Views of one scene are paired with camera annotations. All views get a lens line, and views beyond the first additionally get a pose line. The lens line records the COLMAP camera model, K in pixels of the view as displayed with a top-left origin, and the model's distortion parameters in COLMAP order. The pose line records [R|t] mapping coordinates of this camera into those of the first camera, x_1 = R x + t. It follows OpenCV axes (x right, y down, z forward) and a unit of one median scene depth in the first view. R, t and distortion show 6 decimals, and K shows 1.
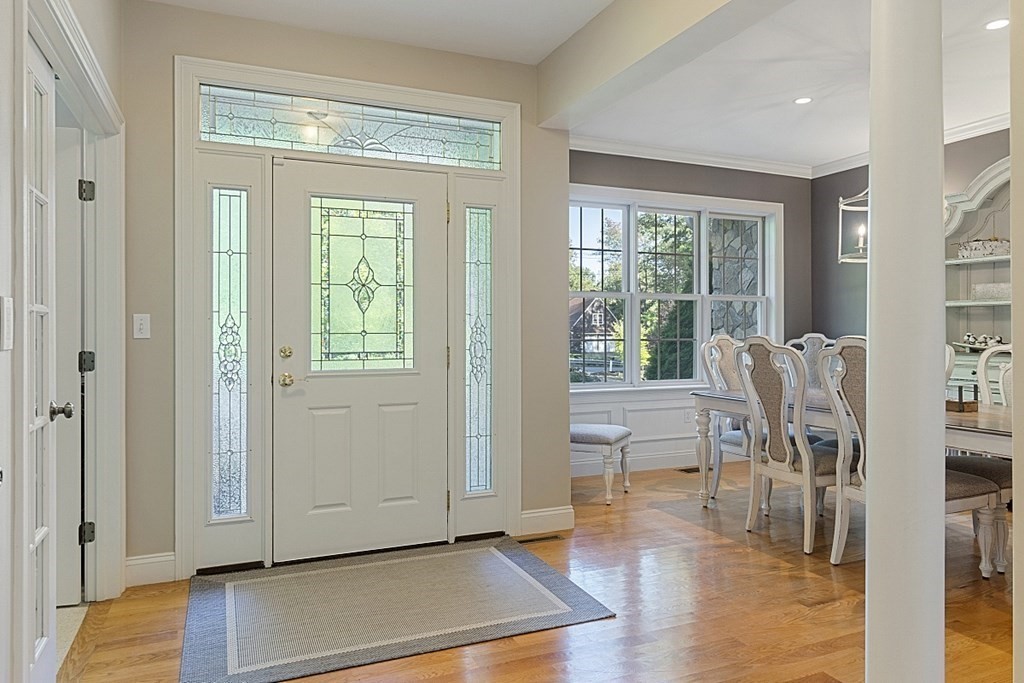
lens RADIAL K [[673.1, 0, 509.9], [0, 673.1, 337.1], [0, 0, 1]] dist [-0.001123, -0.000485]
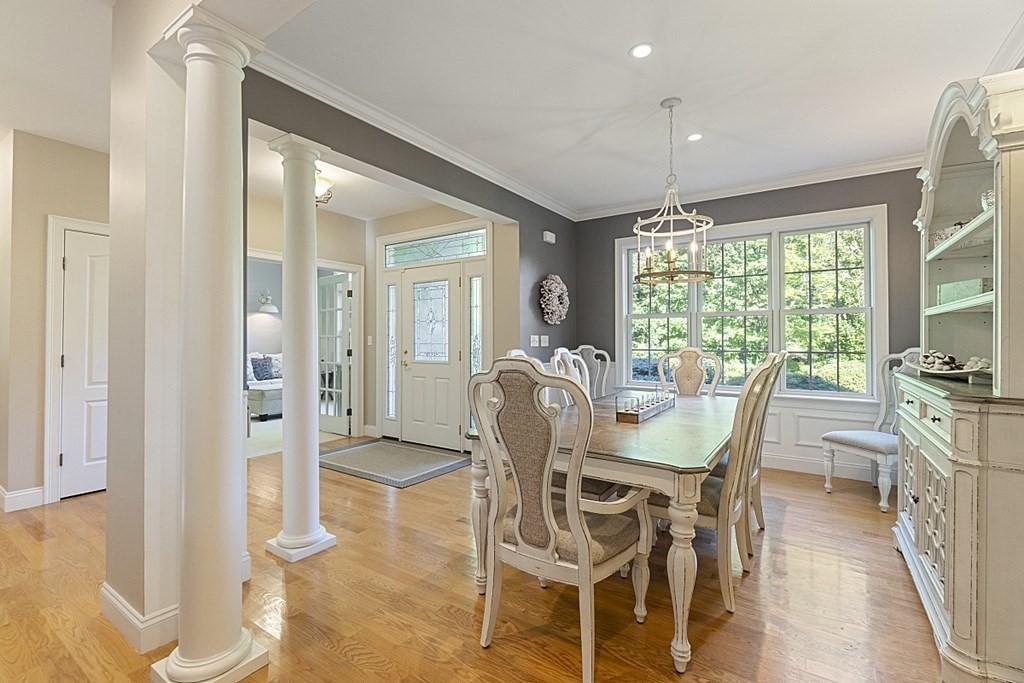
lens RADIAL K [[447.0, 0, 512.1], [0, 447.0, 340.6], [0, 0, 1]] dist [-0.002837, 0.001804]
pose [[0.548733, -0.002212, -0.835995, 1.102038], [-0.009871, 0.999910, -0.009125, -0.004982], [0.835939, 0.013259, 0.548662, 0.425024]]
